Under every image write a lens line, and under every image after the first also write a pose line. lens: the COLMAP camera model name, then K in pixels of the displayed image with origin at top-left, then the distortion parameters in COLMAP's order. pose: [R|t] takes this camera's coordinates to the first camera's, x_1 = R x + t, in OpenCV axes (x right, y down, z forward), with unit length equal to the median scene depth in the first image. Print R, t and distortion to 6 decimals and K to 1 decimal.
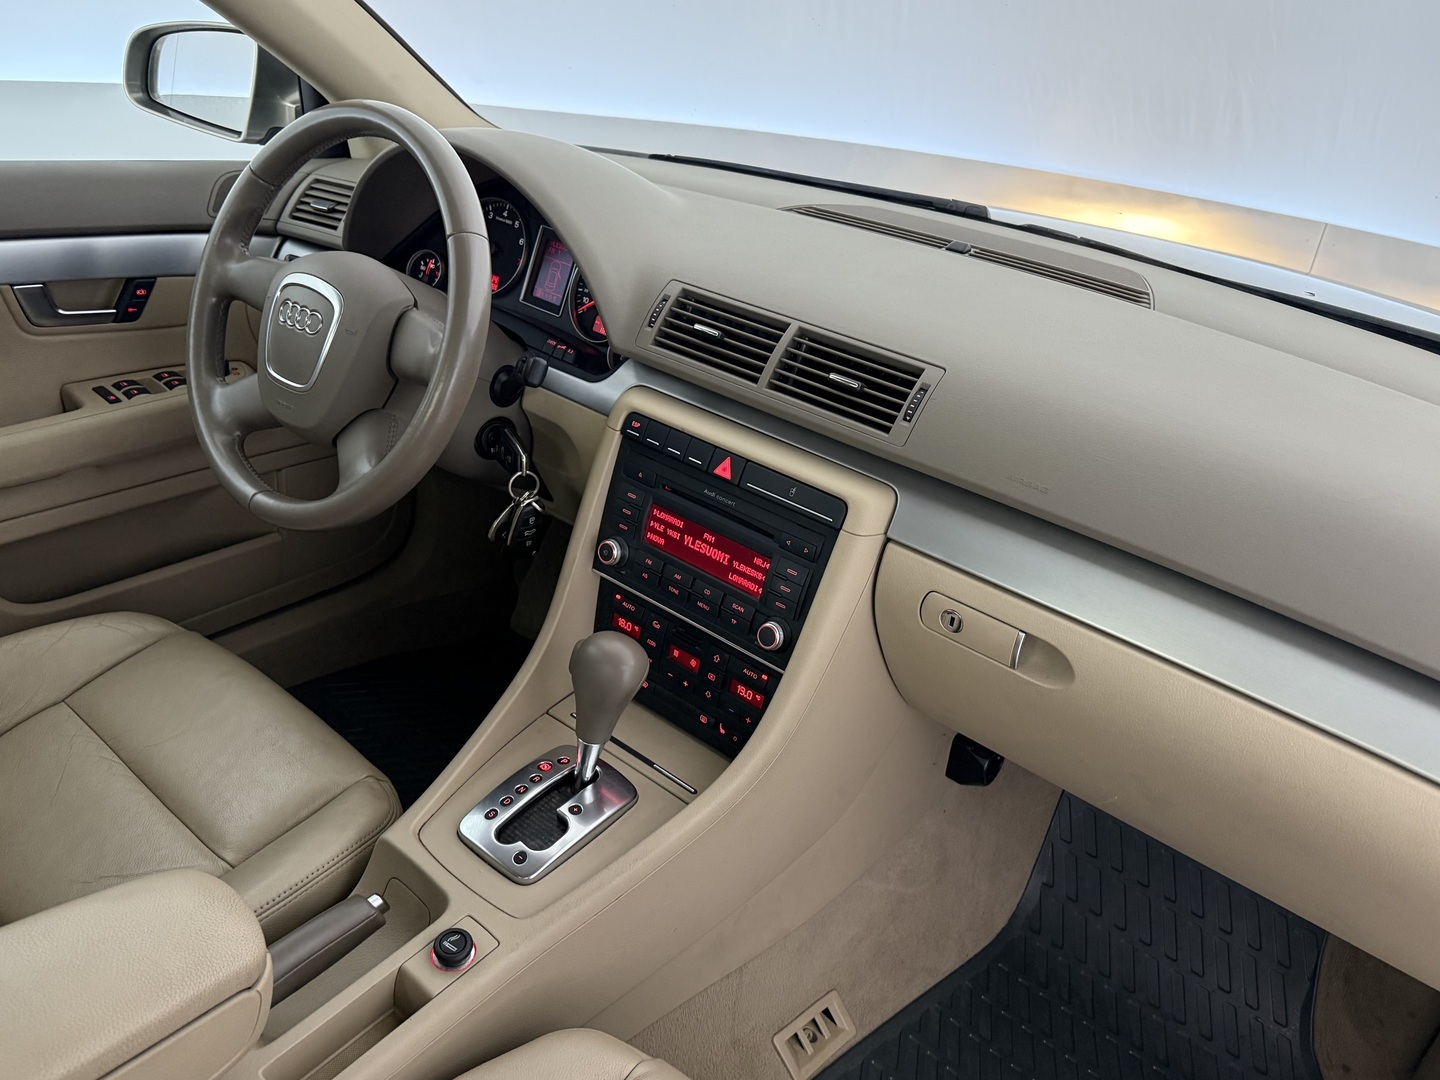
lens RADIAL K [[1111.9, 0, 720.0], [0, 1111.9, 540.0], [0, 0, 1]] dist [0.005472, -0.005718]
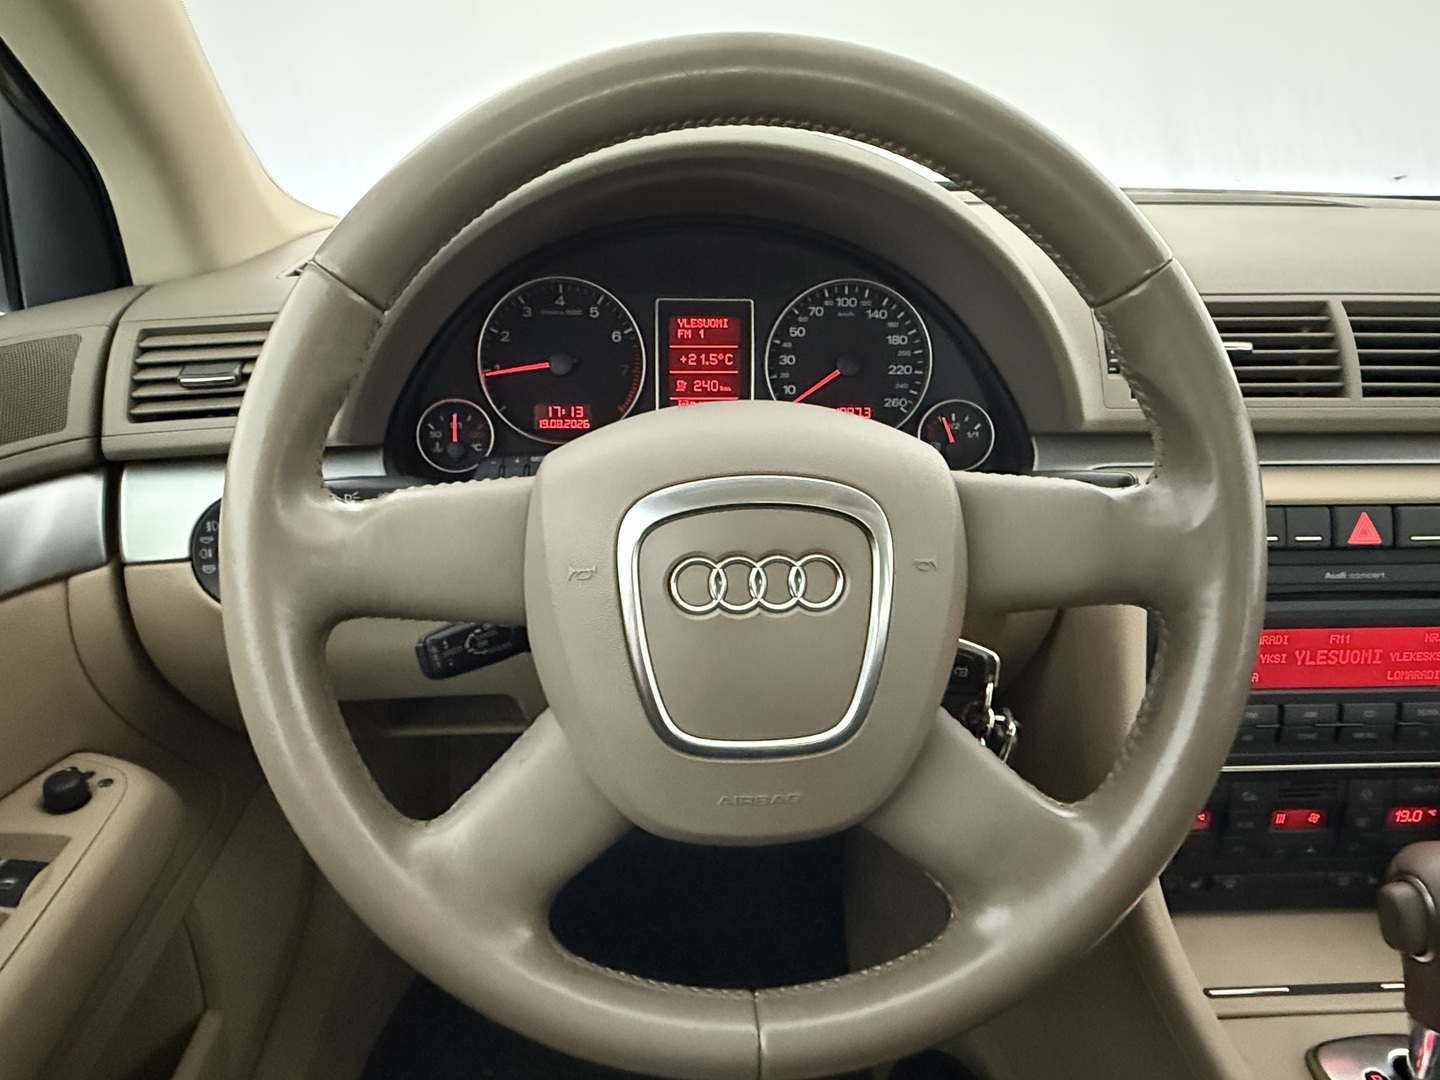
lens RADIAL K [[874.6, 0, 654.2], [0, 874.6, 540.6], [0, 0, 1]] dist [-0.003306, -0.002463]
pose [[0.748318, -0.368485, 0.551578, -0.593353], [0.378669, 0.920017, 0.100888, -0.268706], [-0.544637, 0.133370, 0.827999, 0.799542]]
